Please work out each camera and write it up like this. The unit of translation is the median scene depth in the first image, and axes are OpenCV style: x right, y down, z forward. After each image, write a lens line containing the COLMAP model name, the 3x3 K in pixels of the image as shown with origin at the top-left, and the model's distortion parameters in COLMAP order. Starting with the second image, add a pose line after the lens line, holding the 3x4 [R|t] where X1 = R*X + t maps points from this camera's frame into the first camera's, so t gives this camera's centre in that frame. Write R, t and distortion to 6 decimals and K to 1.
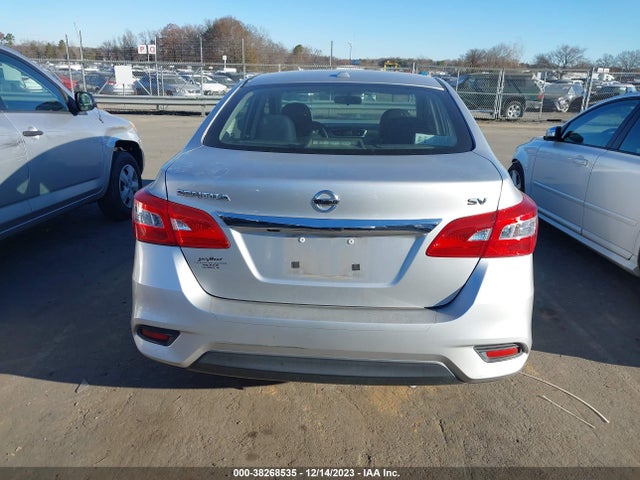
lens RADIAL K [[530.4, 0, 322.6], [0, 530.4, 236.8], [0, 0, 1]] dist [0.008187, -0.000196]
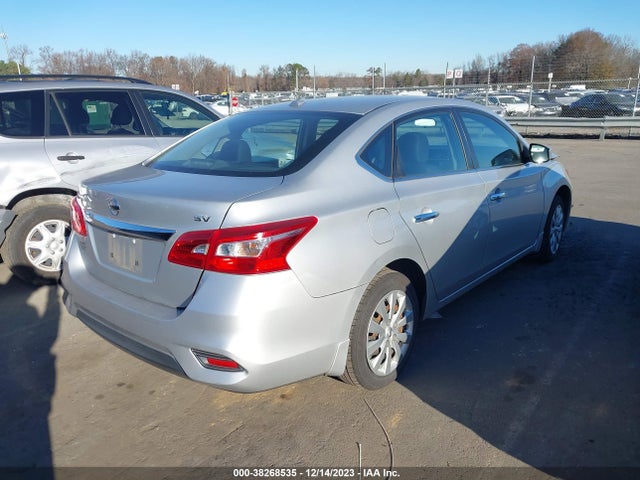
lens RADIAL K [[532.1, 0, 320.0], [0, 532.1, 240.0], [0, 0, 1]] dist [0.014396, 0.010410]
pose [[0.791859, 0.118764, -0.599045, 0.060943], [-0.138161, 0.990315, 0.013705, -0.003784], [0.594871, 0.071912, 0.800598, 0.013626]]
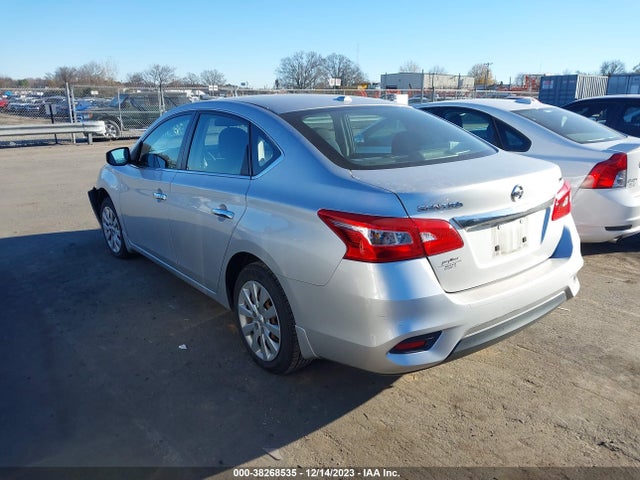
lens RADIAL K [[530.4, 0, 322.6], [0, 530.4, 236.8], [0, 0, 1]] dist [0.008187, -0.000196]
pose [[0.730760, -0.200307, 0.652585, -0.063846], [0.219899, 0.974095, 0.052750, -0.007142], [-0.646246, 0.104955, 0.755877, 0.016838]]
